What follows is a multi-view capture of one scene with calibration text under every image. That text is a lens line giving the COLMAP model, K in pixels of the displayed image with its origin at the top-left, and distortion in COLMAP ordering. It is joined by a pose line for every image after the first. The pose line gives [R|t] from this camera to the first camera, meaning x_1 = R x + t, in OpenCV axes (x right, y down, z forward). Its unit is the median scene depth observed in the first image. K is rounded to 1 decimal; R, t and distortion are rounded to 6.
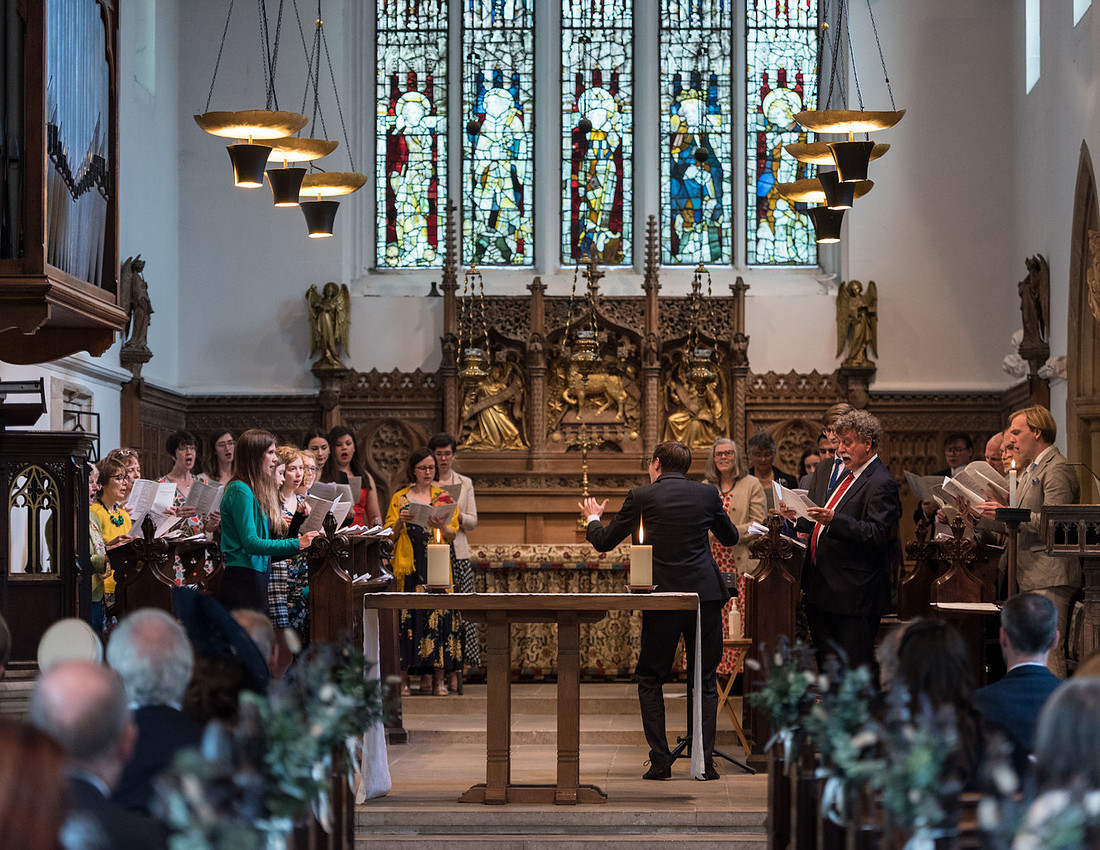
lens RADIAL K [[4329.8, 0, 561.3], [0, 4329.8, 421.8], [0, 0, 1]] dist [-0.045339, 0.000000]
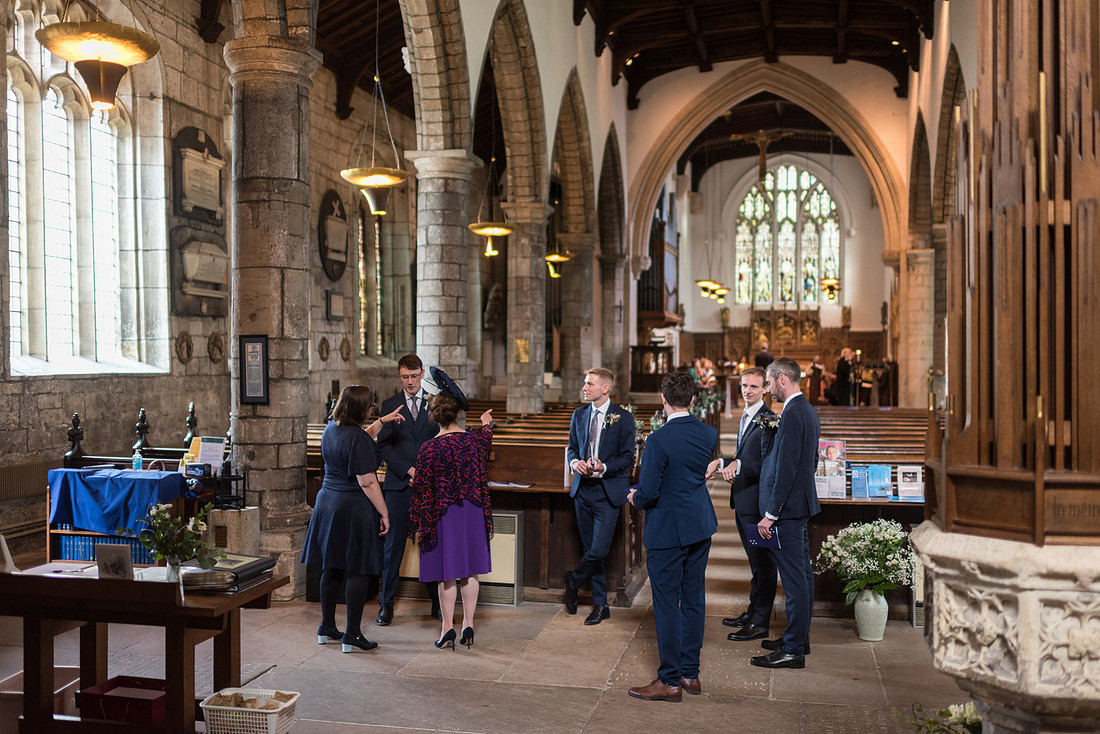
lens RADIAL K [[1042.4, 0, 555.8], [0, 1042.4, 372.7], [0, 0, 1]] dist [-0.032274, 0.037073]
pose [[0.976433, 0.007140, -0.215702, 0.009125], [0.000943, 0.999302, 0.037346, -0.004751], [0.215818, -0.036669, 0.975745, -0.100846]]
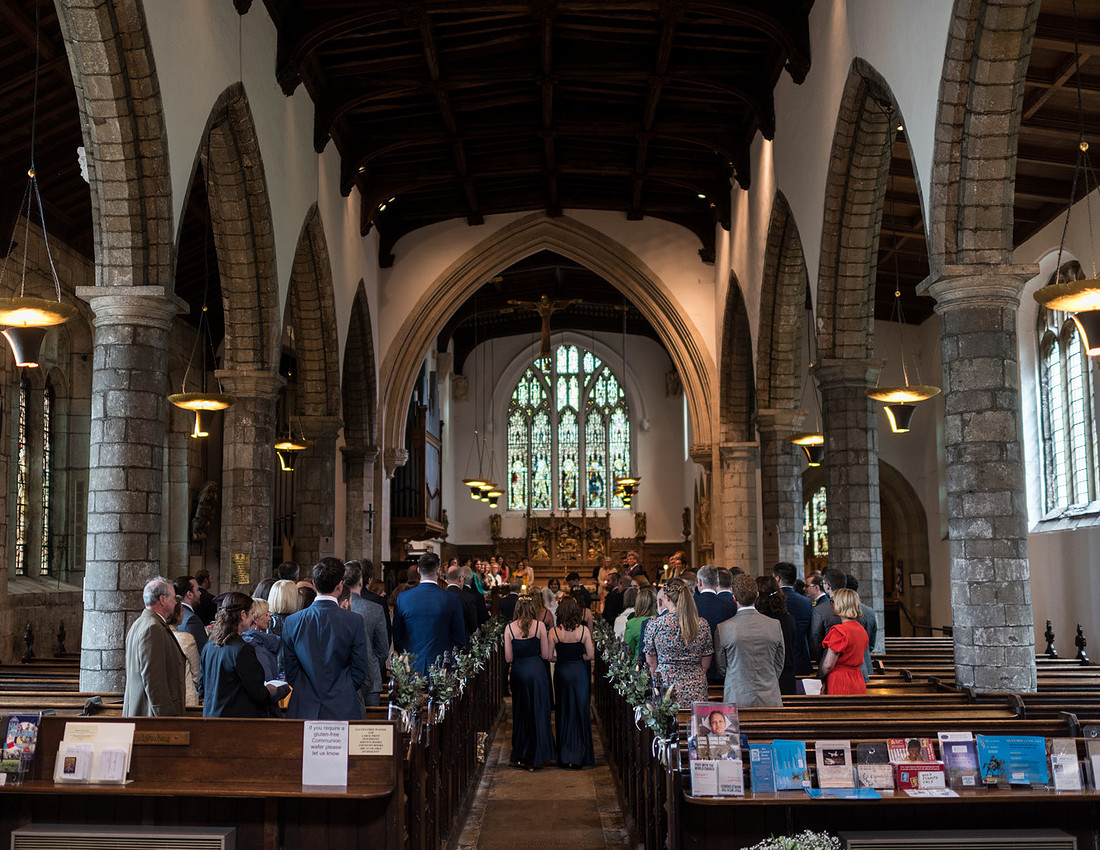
lens RADIAL K [[1267.0, 0, 485.0], [0, 1267.0, 430.1], [0, 0, 1]] dist [-0.007440, 0.000000]
pose [[0.998076, -0.009626, -0.061247, 0.004035], [0.003955, 0.995747, -0.092042, -0.004294], [0.061873, 0.091623, 0.993870, -0.079411]]
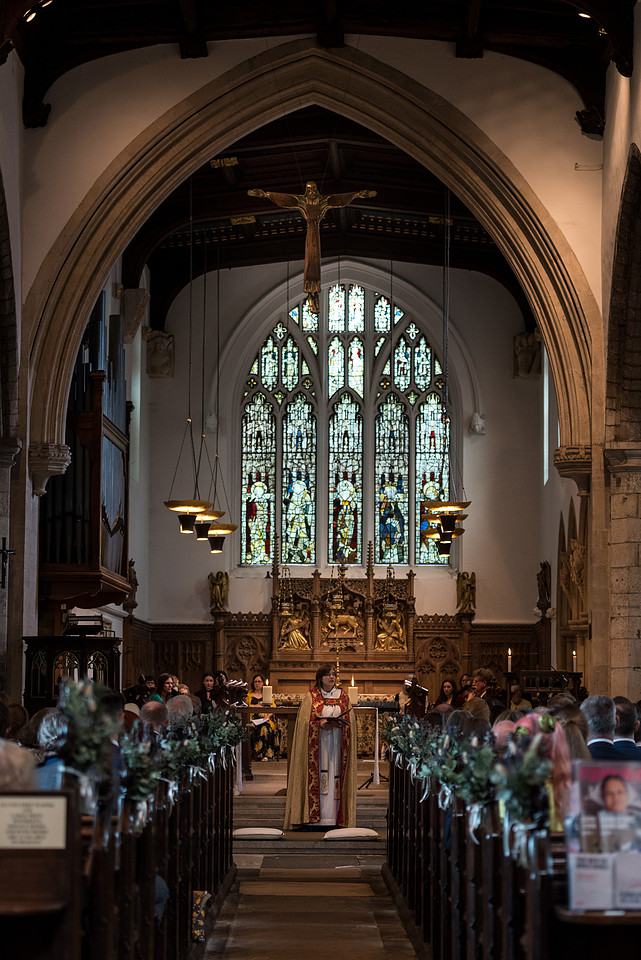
lens RADIAL K [[2175.4, 0, 379.9], [0, 2175.4, 526.9], [0, 0, 1]] dist [0.046436, 0.000000]
pose [[0.999749, 0.007156, 0.021246, 0.002968], [-0.006050, 0.998645, -0.051684, 0.001021], [-0.021587, 0.051542, 0.998437, -0.079660]]
